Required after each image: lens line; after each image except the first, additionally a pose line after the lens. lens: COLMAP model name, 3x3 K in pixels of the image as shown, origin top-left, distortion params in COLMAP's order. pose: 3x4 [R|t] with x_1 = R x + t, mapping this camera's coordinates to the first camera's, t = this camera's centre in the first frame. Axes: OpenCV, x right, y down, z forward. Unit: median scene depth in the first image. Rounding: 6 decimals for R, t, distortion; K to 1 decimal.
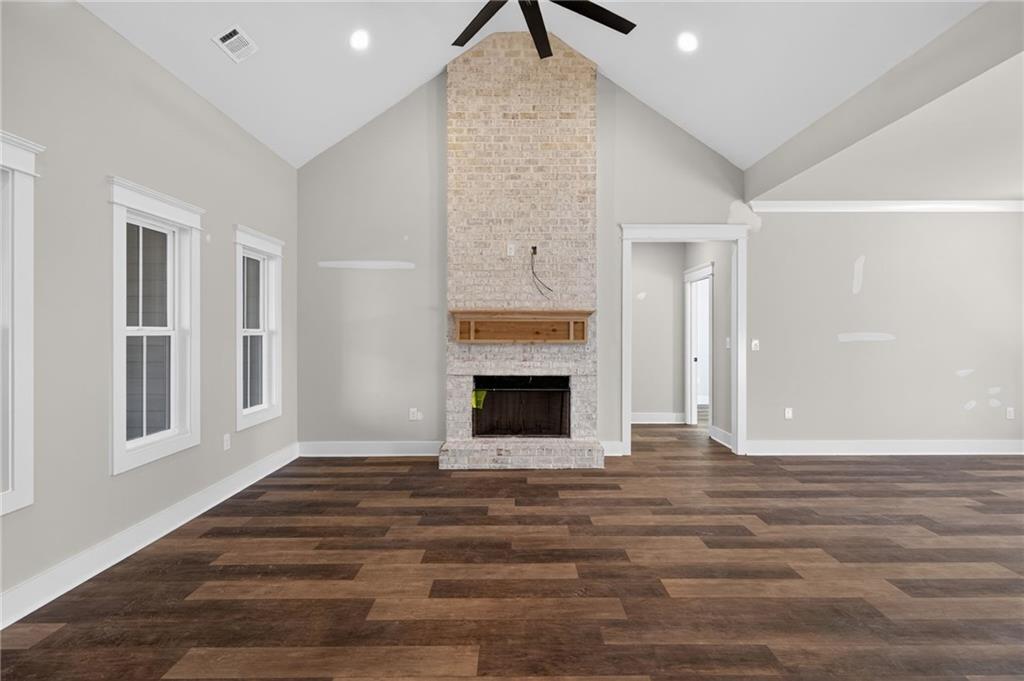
lens RADIAL K [[477.8, 0, 511.6], [0, 477.8, 339.1], [0, 0, 1]] dist [0.003097, -0.000036]
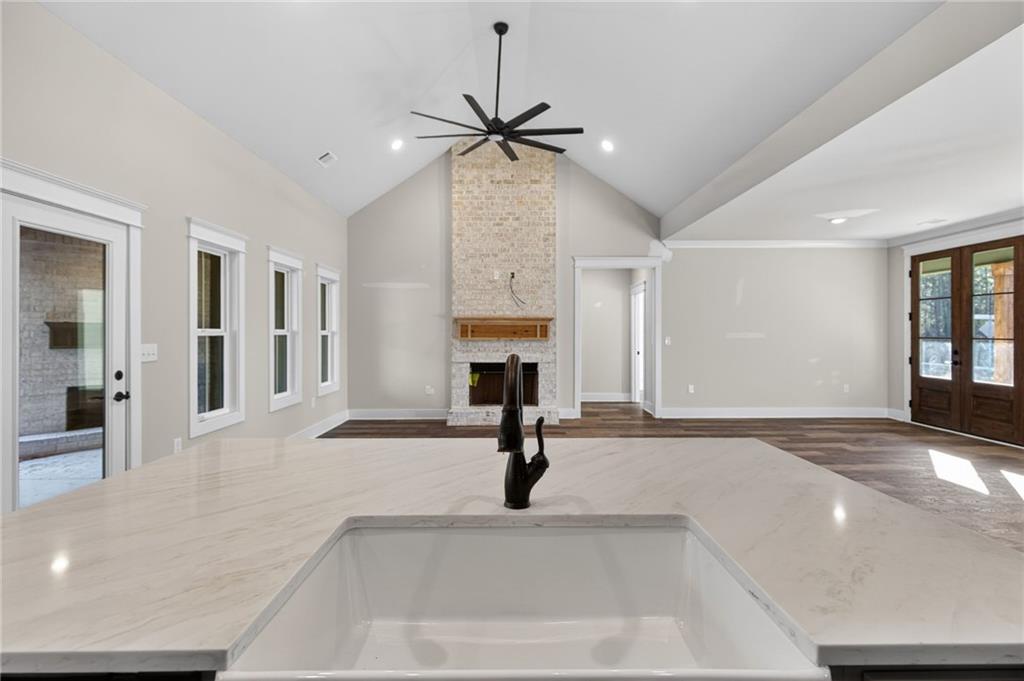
lens RADIAL K [[477.8, 0, 510.8], [0, 477.8, 333.2], [0, 0, 1]] dist [0.003097, -0.000036]
pose [[0.999995, -0.001505, 0.002855, 0.037610], [0.001541, 0.999917, -0.012788, 0.005901], [-0.002836, 0.012793, 0.999914, -0.430962]]
